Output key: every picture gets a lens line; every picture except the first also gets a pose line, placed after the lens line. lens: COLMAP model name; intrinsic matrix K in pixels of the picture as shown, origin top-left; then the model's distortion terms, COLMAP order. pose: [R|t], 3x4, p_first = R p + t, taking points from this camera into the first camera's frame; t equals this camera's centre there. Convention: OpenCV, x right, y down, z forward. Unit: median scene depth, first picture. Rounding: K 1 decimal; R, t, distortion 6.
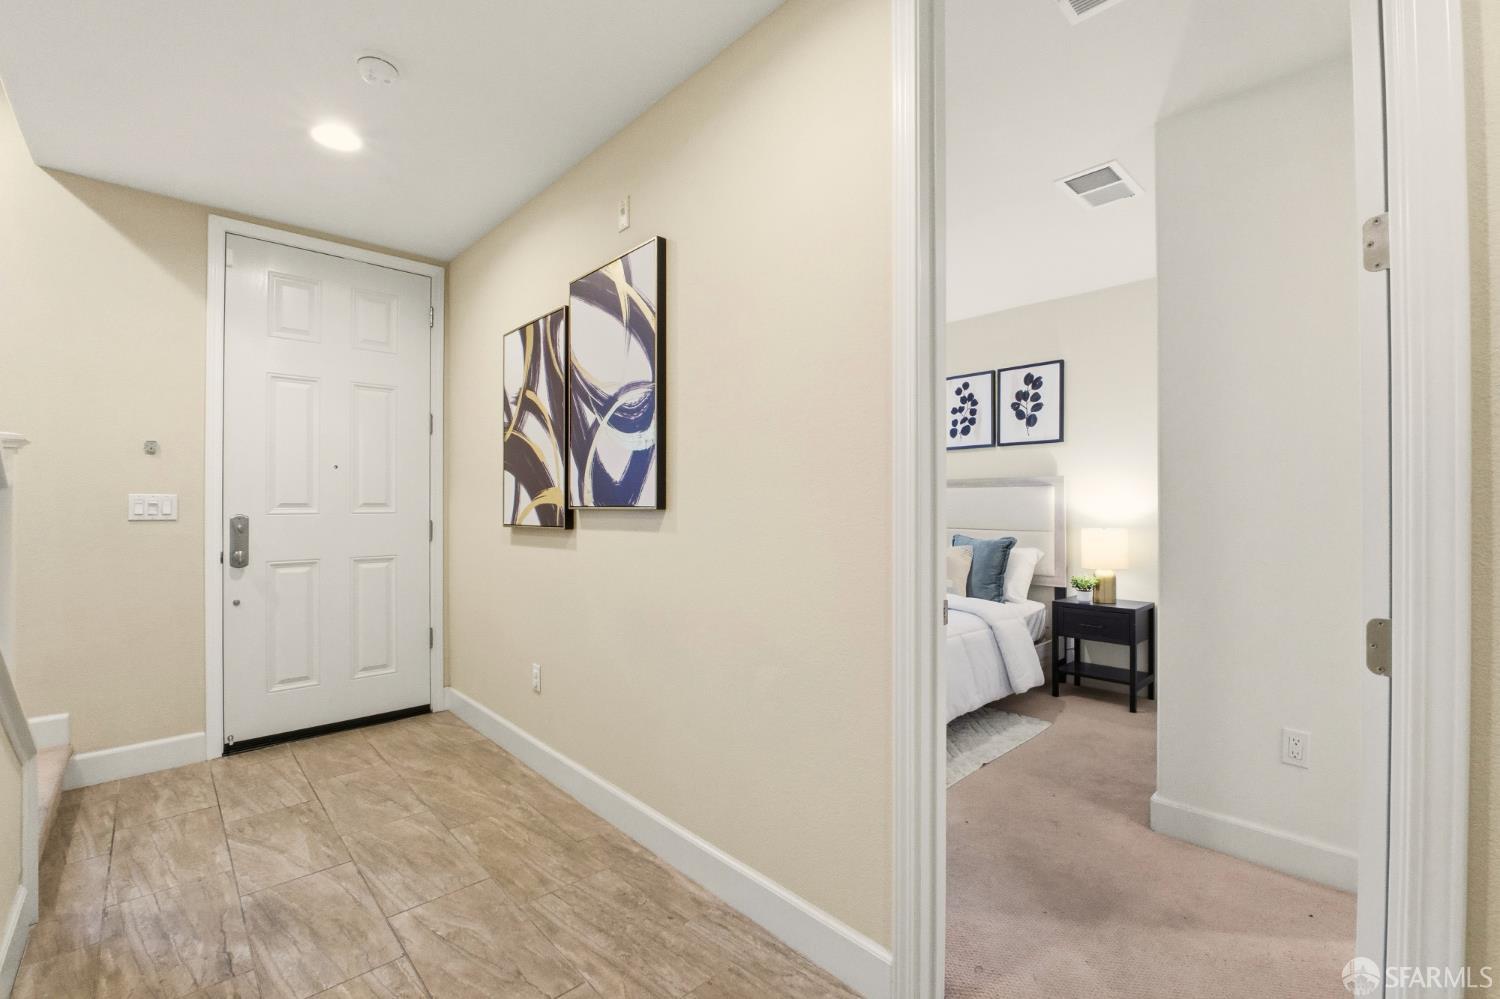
lens RADIAL K [[643.9, 0, 760.0], [0, 643.9, 502.7], [0, 0, 1]] dist [-0.014682, -0.000711]
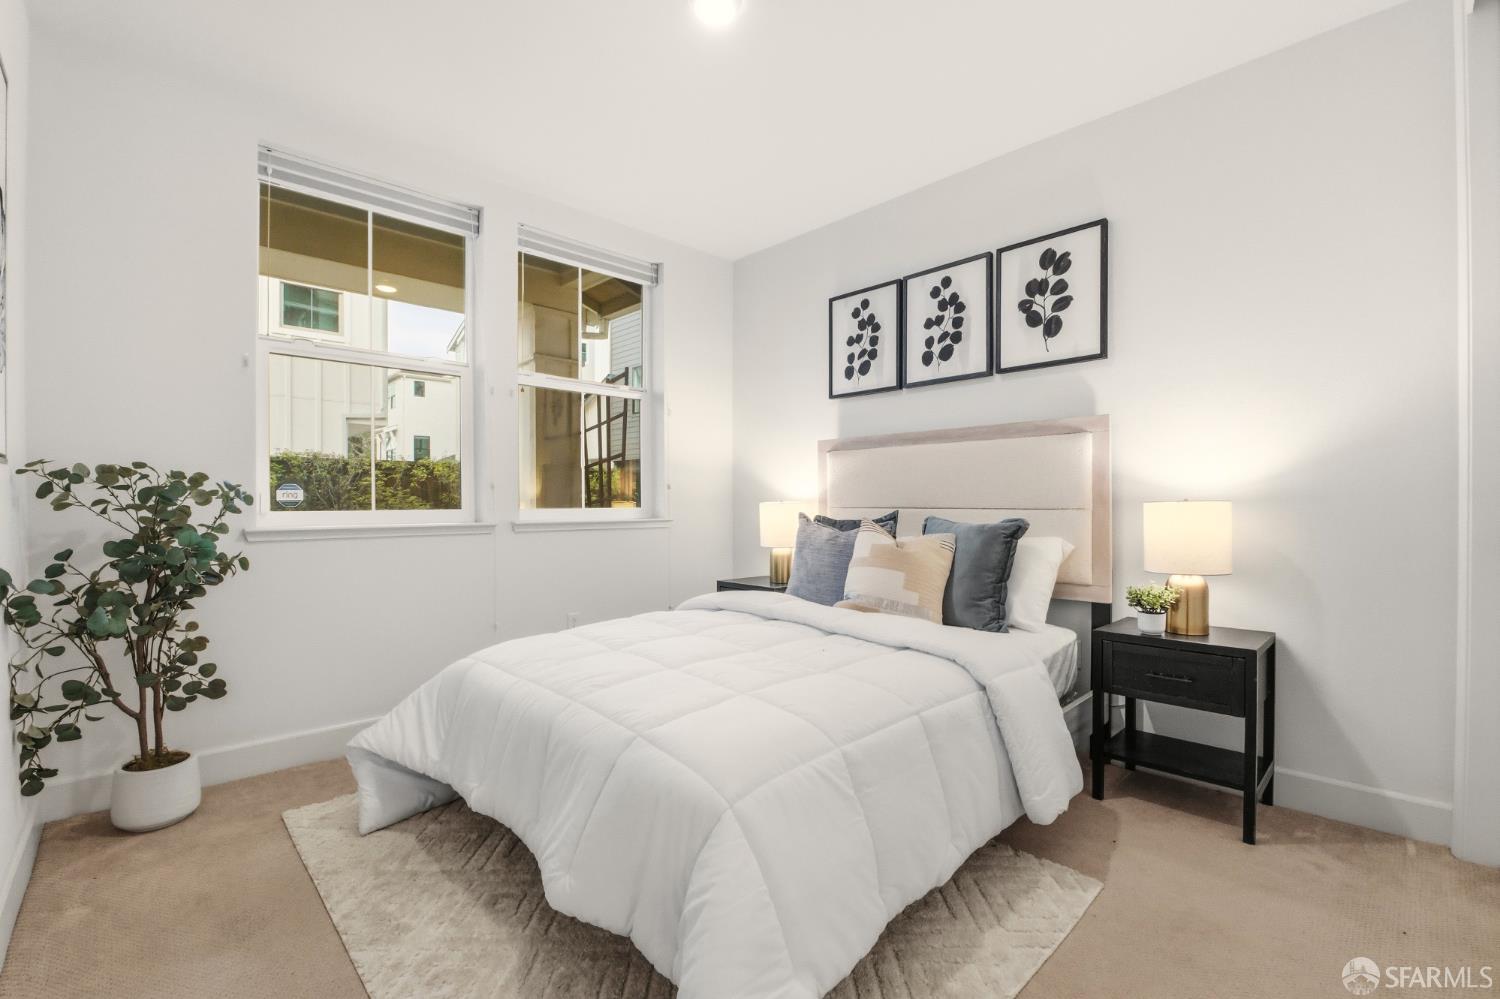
lens RADIAL K [[643.9, 0, 760.0], [0, 643.9, 502.7], [0, 0, 1]] dist [-0.014682, -0.000711]
pose [[0.999994, -0.003338, -0.001094, 0.153055], [0.003347, 0.999963, 0.007976, 0.033213], [0.001068, -0.007980, 0.999968, 0.409416]]
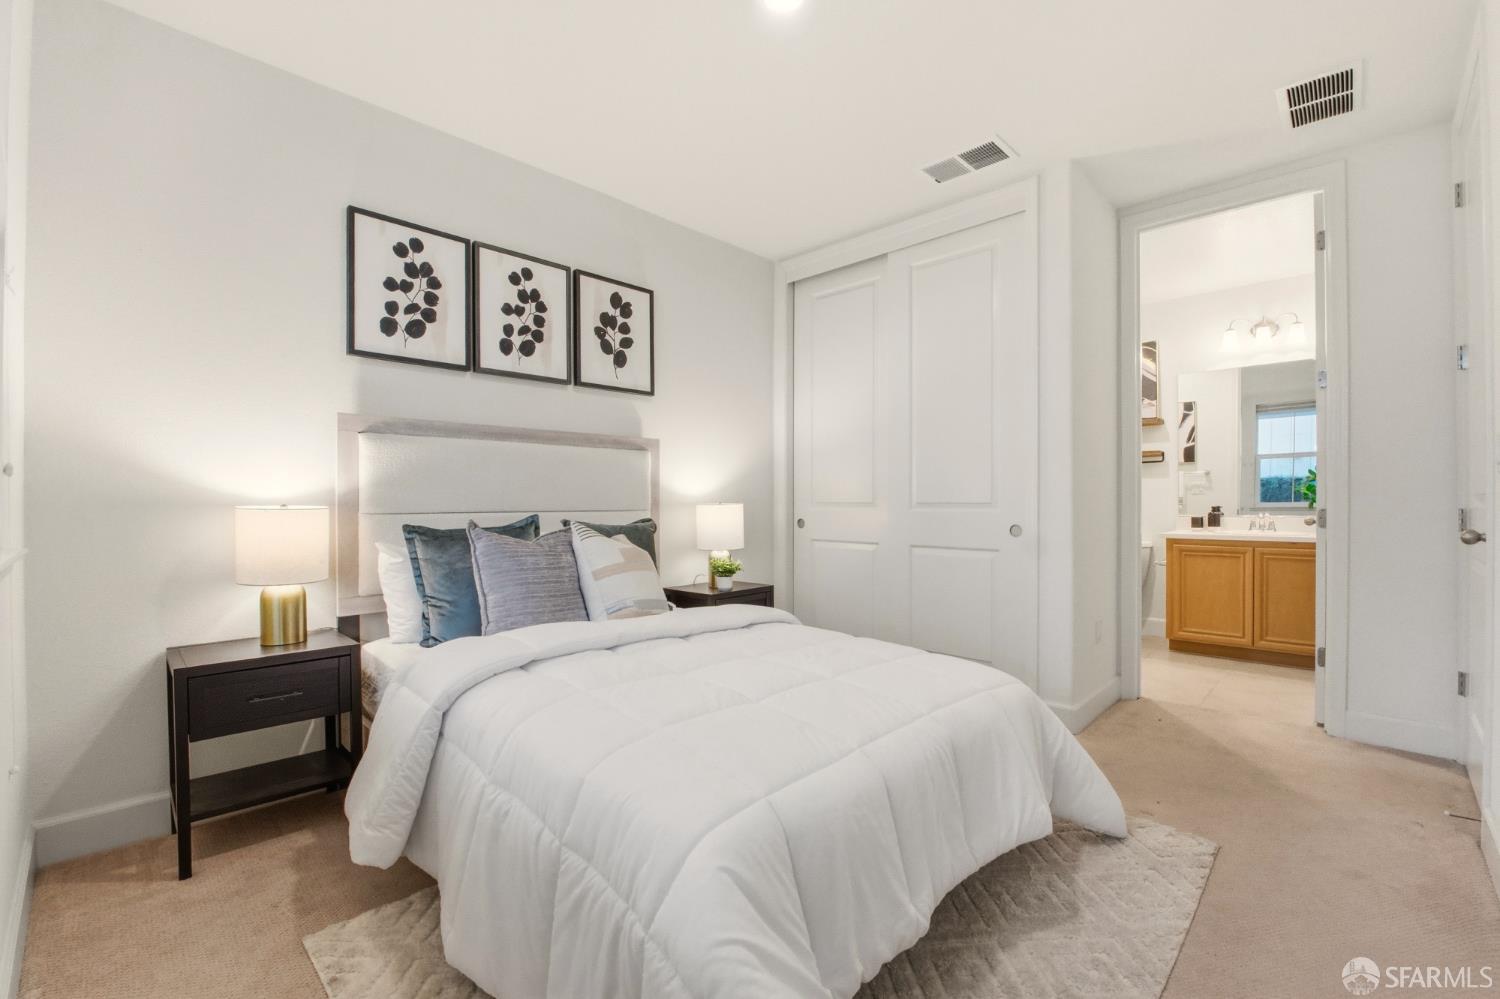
lens RADIAL K [[643.9, 0, 760.0], [0, 643.9, 502.7], [0, 0, 1]] dist [-0.014682, -0.000711]
pose [[-0.034139, -0.000457, 0.999417, -0.321830], [0.001157, 0.999999, 0.000496, 0.036008], [-0.999416, 0.001173, -0.034139, 0.899019]]
